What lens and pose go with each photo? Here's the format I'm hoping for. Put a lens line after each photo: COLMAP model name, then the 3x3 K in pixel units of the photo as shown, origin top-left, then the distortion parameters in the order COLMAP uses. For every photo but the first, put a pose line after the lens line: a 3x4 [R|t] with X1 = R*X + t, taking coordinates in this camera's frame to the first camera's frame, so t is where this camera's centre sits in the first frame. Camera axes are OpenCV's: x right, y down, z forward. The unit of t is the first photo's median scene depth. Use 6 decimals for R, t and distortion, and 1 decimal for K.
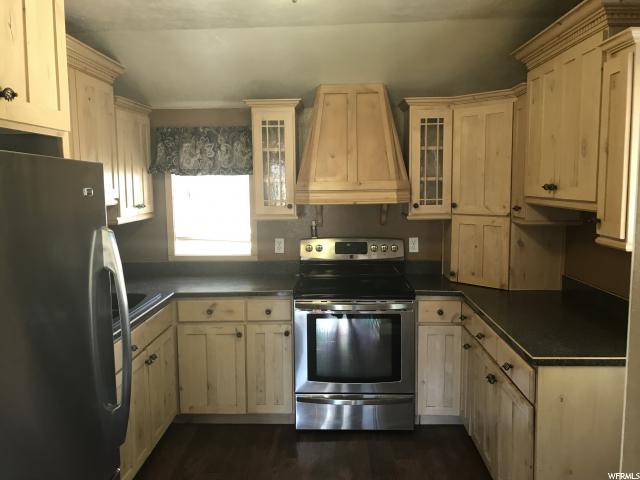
lens RADIAL K [[524.5, 0, 324.4], [0, 524.5, 239.0], [0, 0, 1]] dist [0.051111, -0.059518]
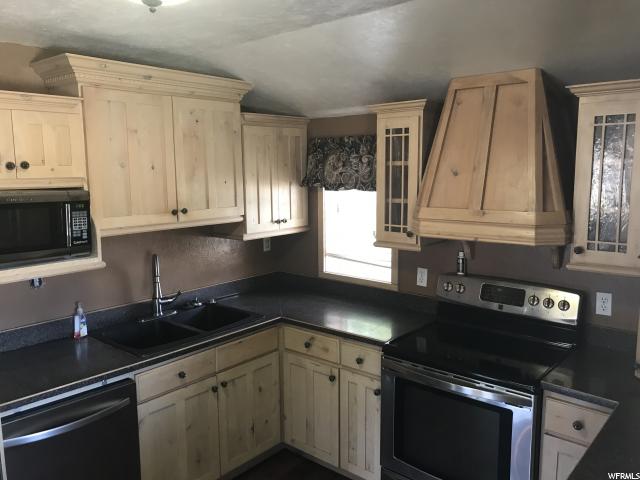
lens RADIAL K [[524.5, 0, 320.3], [0, 524.5, 241.4], [0, 0, 1]] dist [0.051111, -0.059518]
pose [[0.785260, 0.090383, -0.612533, 0.322953], [-0.068502, 0.995897, 0.059133, -0.091162], [0.615364, -0.004475, 0.788230, 0.283854]]
